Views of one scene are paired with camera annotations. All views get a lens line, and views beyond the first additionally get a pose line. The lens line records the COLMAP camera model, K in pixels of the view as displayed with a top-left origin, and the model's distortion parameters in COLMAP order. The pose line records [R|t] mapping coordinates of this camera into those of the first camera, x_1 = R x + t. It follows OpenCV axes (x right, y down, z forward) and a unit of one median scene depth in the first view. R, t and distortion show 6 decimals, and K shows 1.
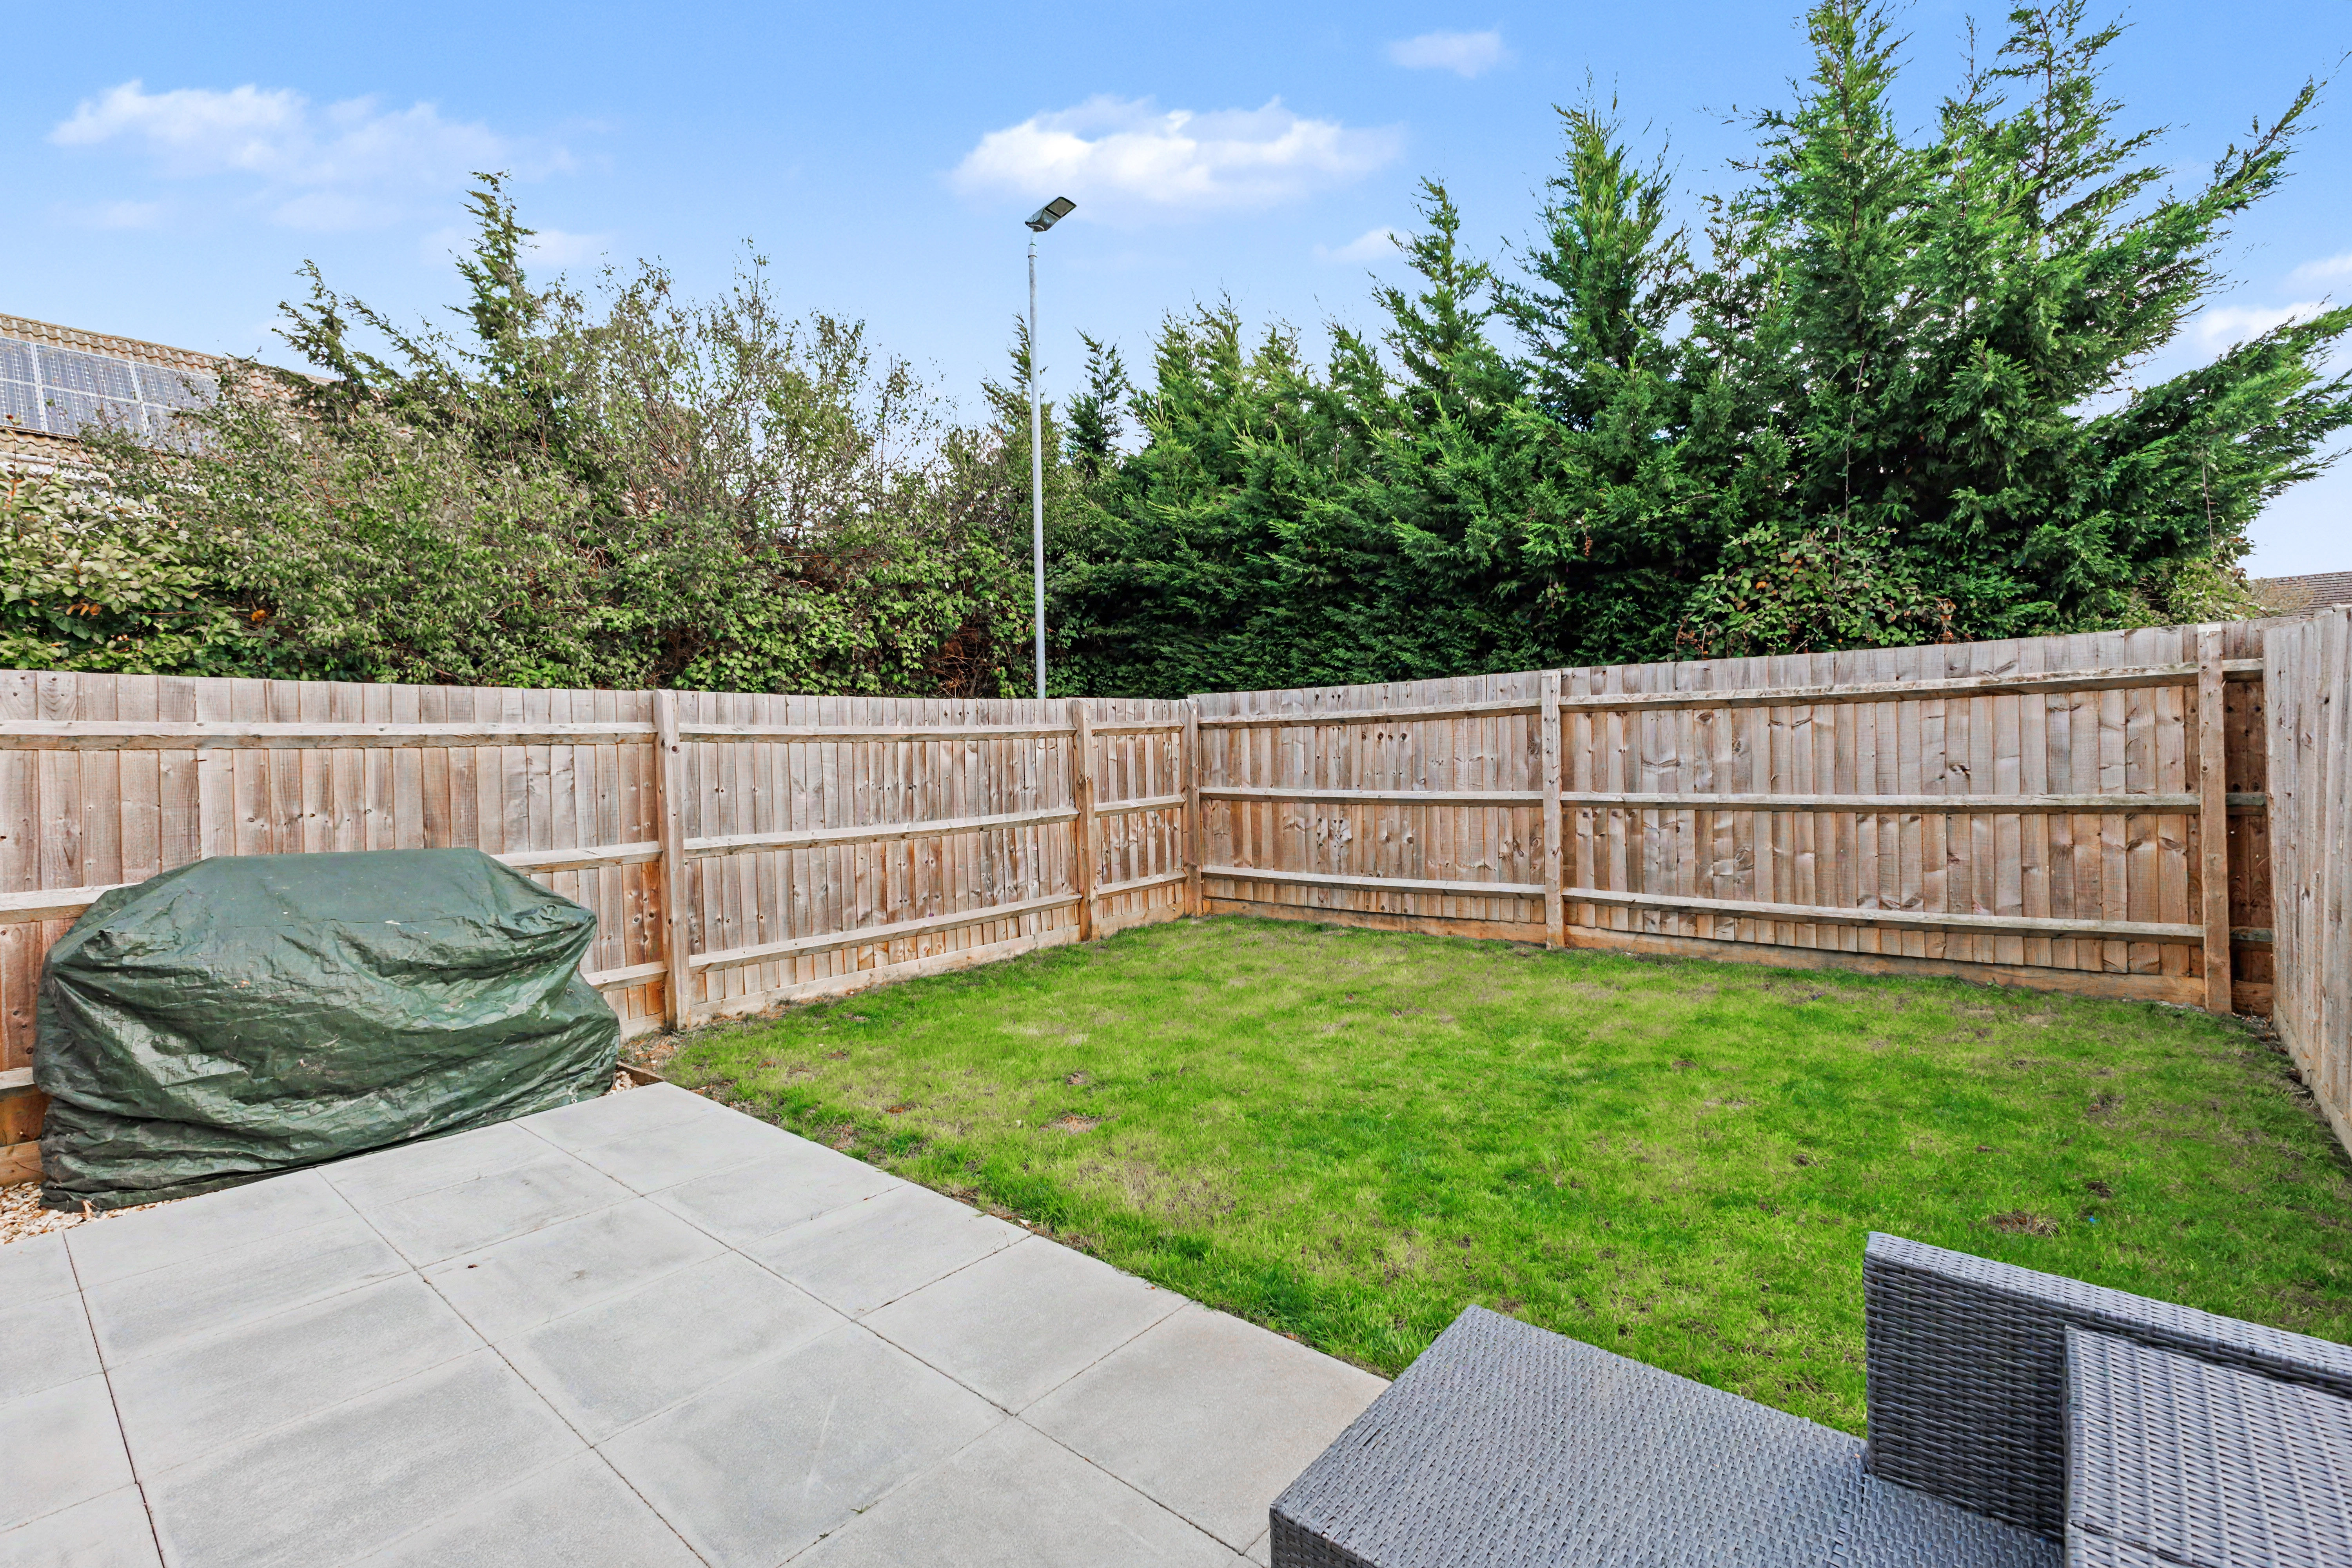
lens RADIAL K [[1030.7, 0, 1171.9], [0, 1030.7, 765.8], [0, 0, 1]] dist [0.006512, -0.002099]
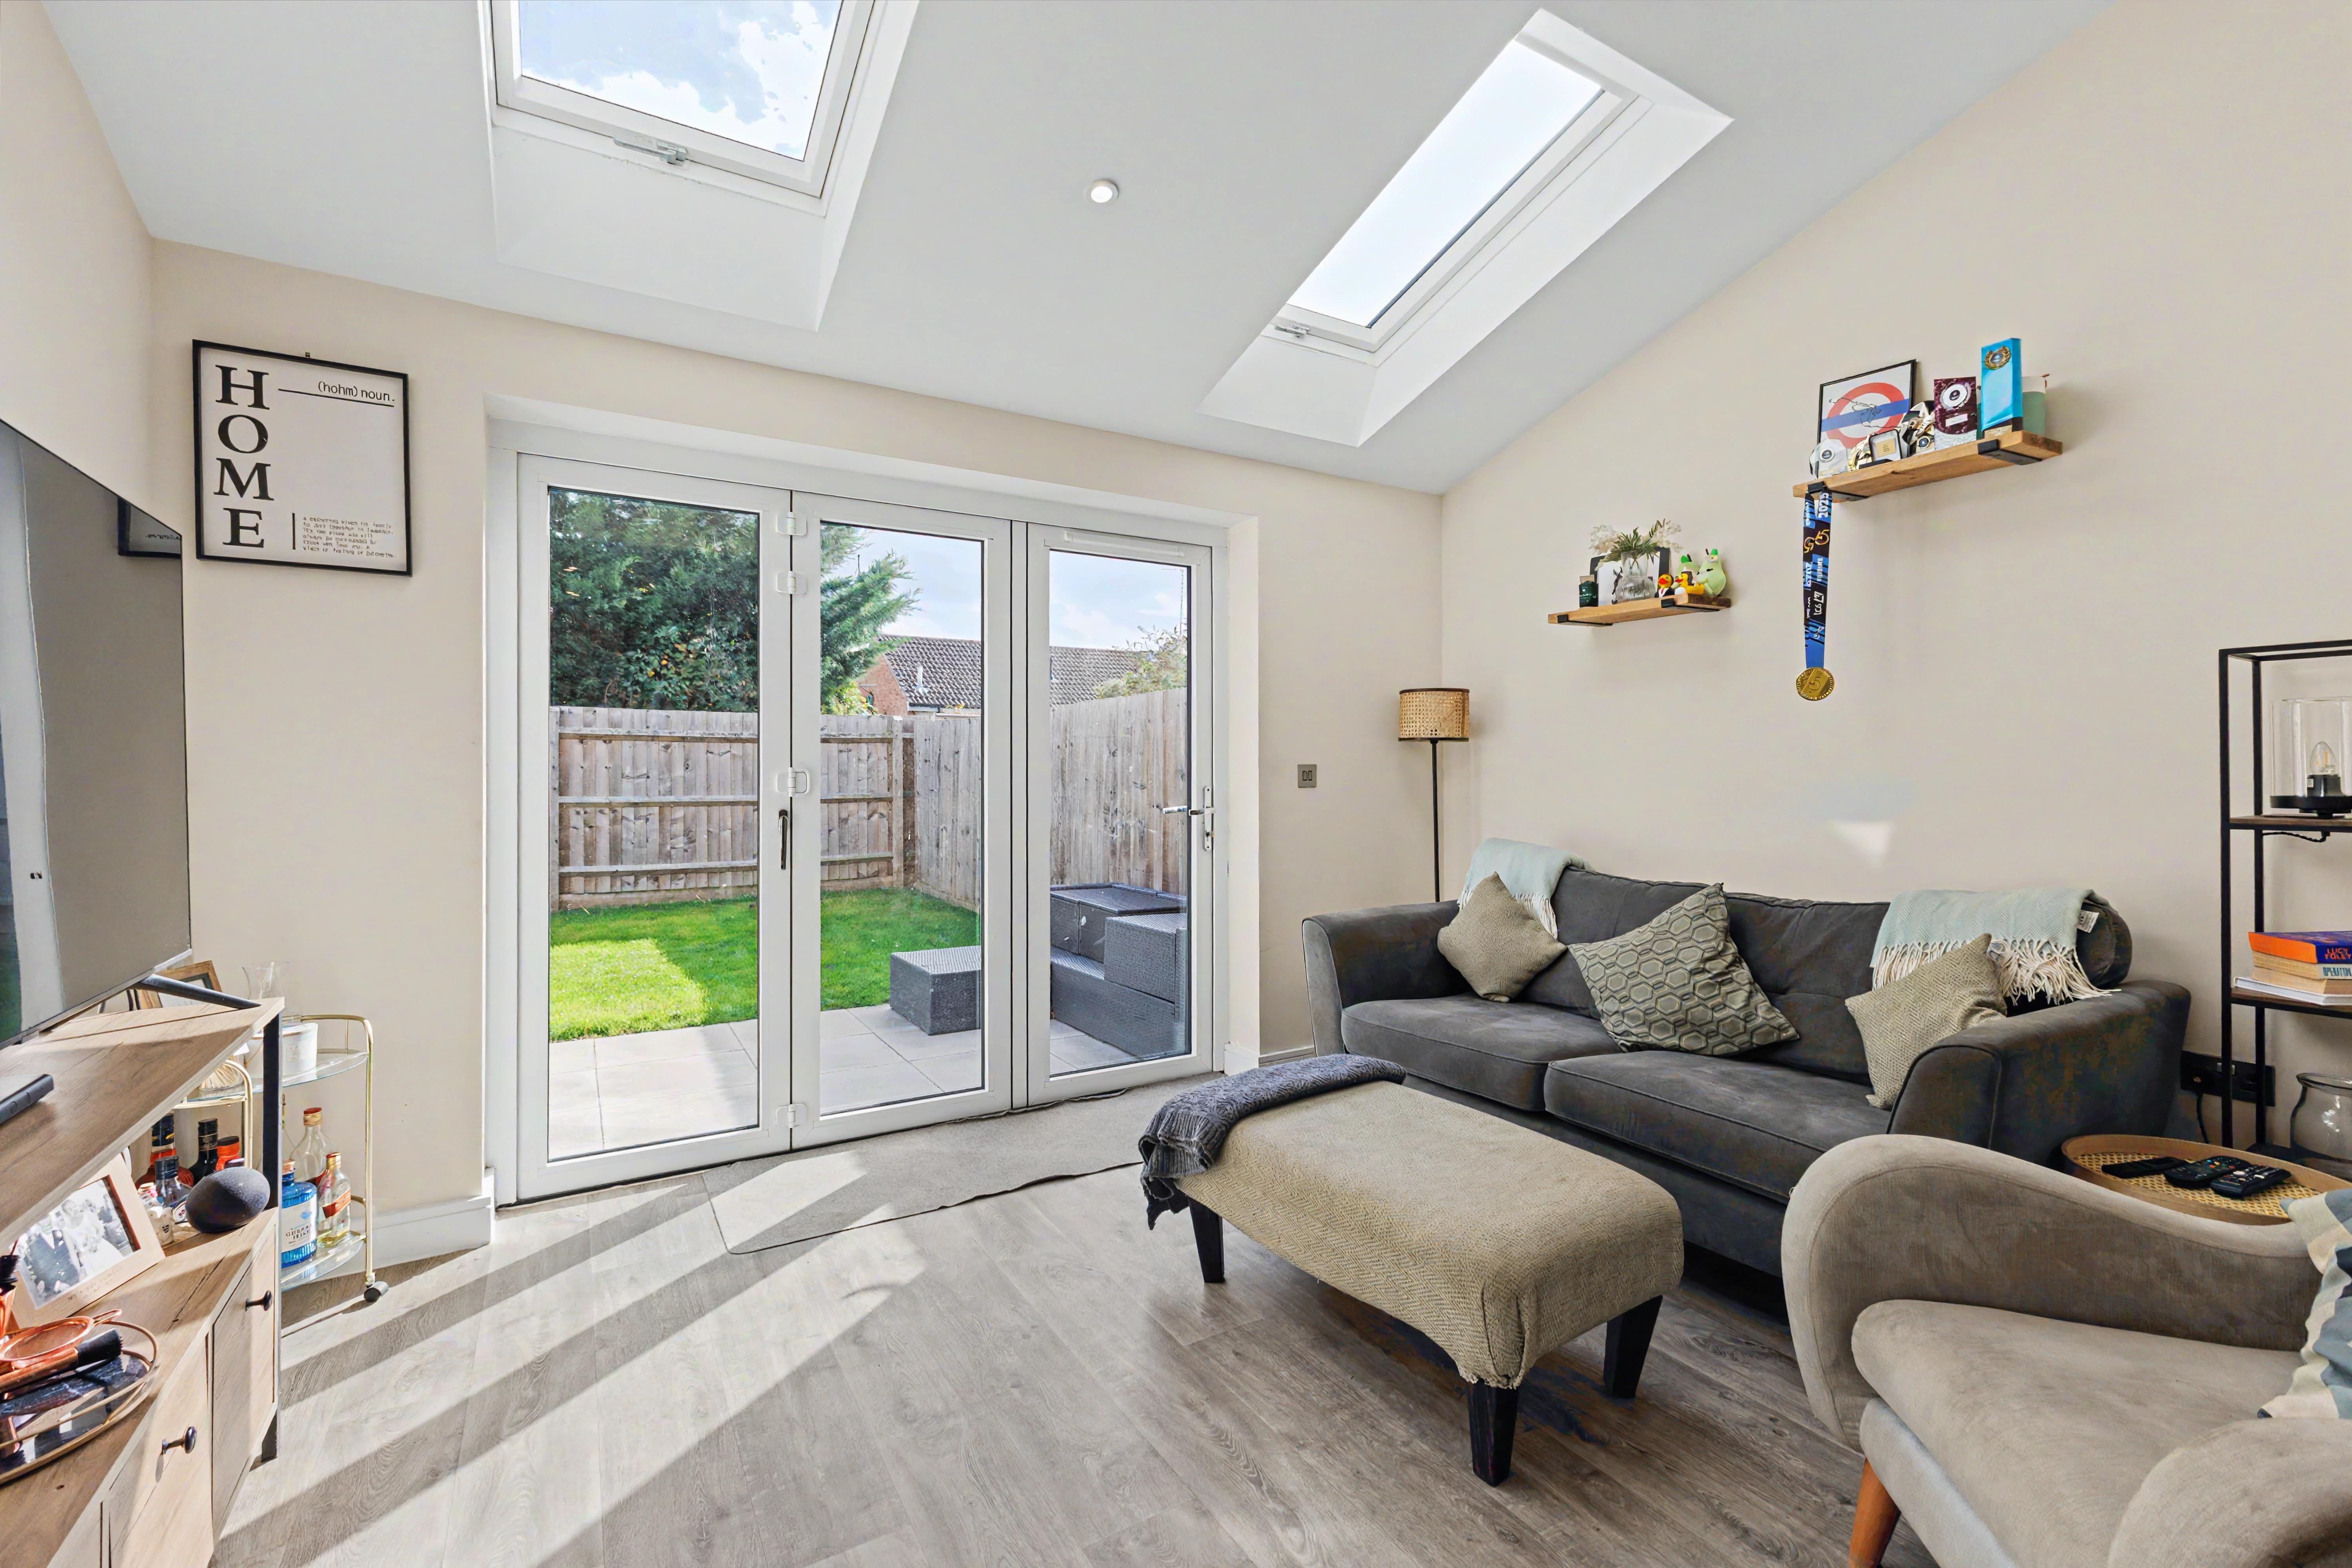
lens RADIAL K [[1030.7, 0, 1178.2], [0, 1030.7, 773.2], [0, 0, 1]] dist [0.006512, -0.002099]
pose [[0.320678, 0.020718, 0.946962, -0.691433], [0.003618, 0.999727, -0.023098, 0.030761], [-0.947181, 0.010834, 0.320515, -0.223464]]
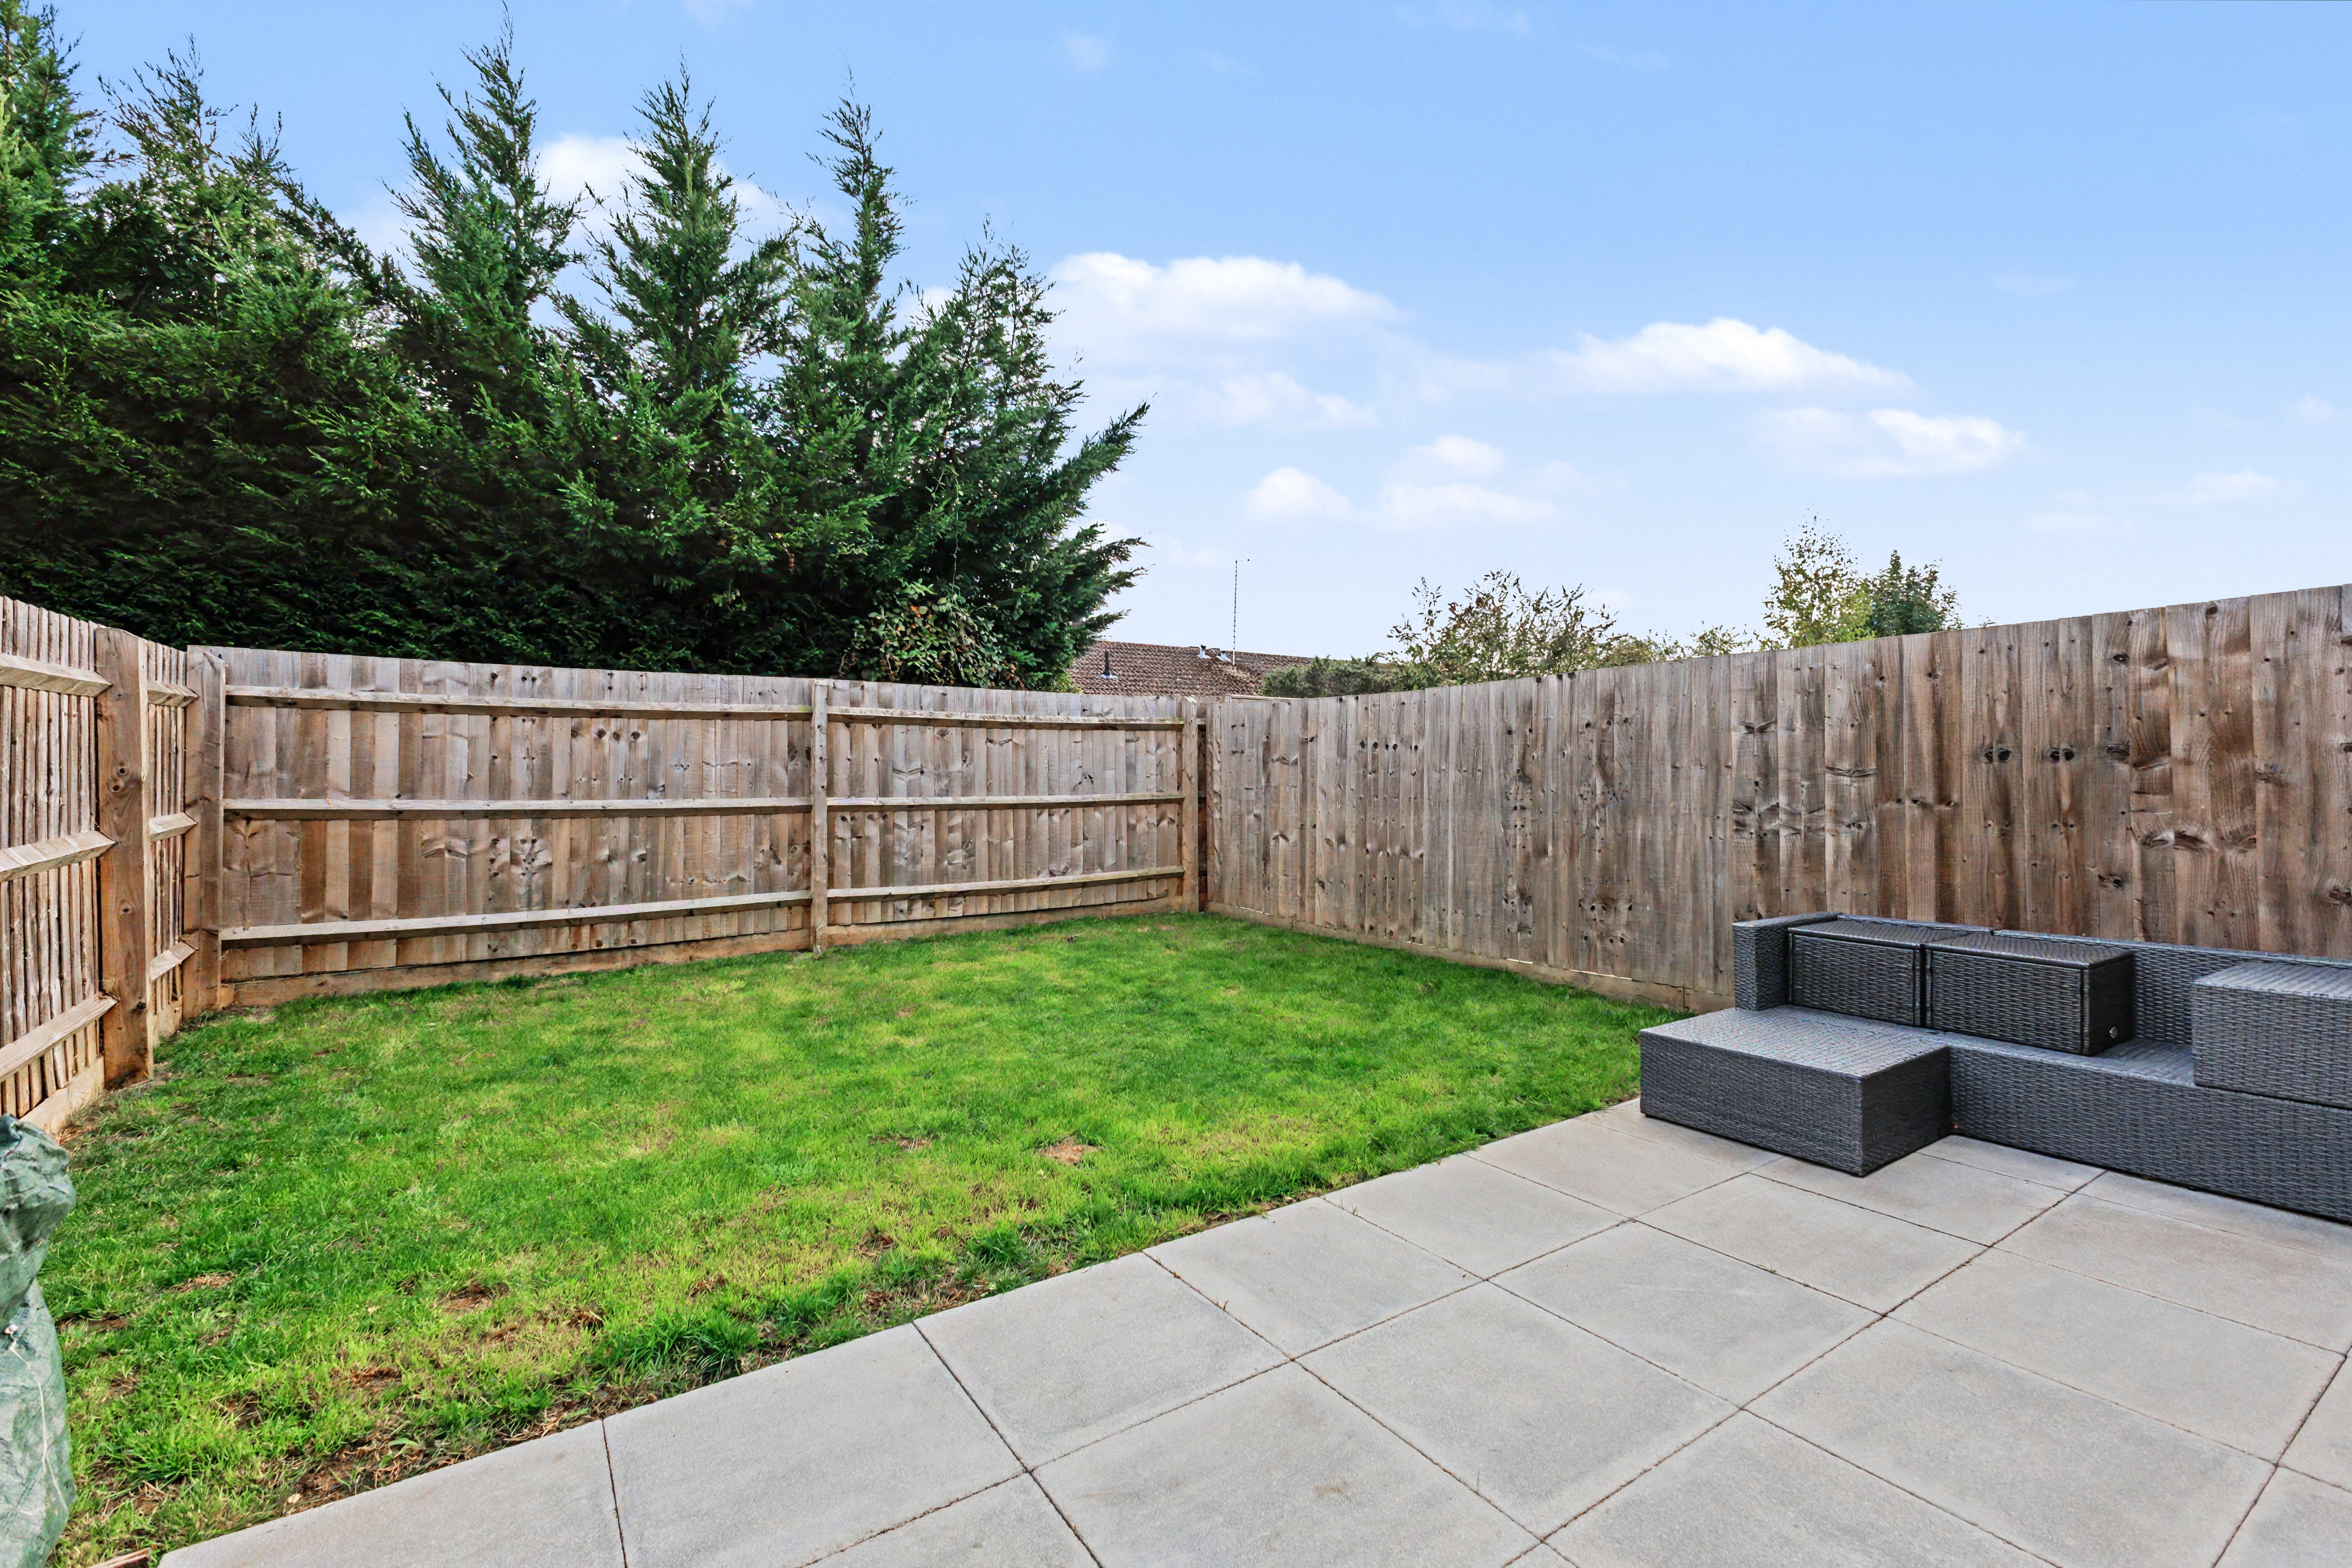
lens RADIAL K [[1030.7, 0, 1138.2], [0, 1030.7, 782.1], [0, 0, 1]] dist [0.006512, -0.002099]
pose [[0.286382, 0.019038, 0.957926, -0.555872], [0.006957, 0.999735, -0.021948, 0.037035], [-0.958090, 0.012950, 0.286174, 0.426935]]
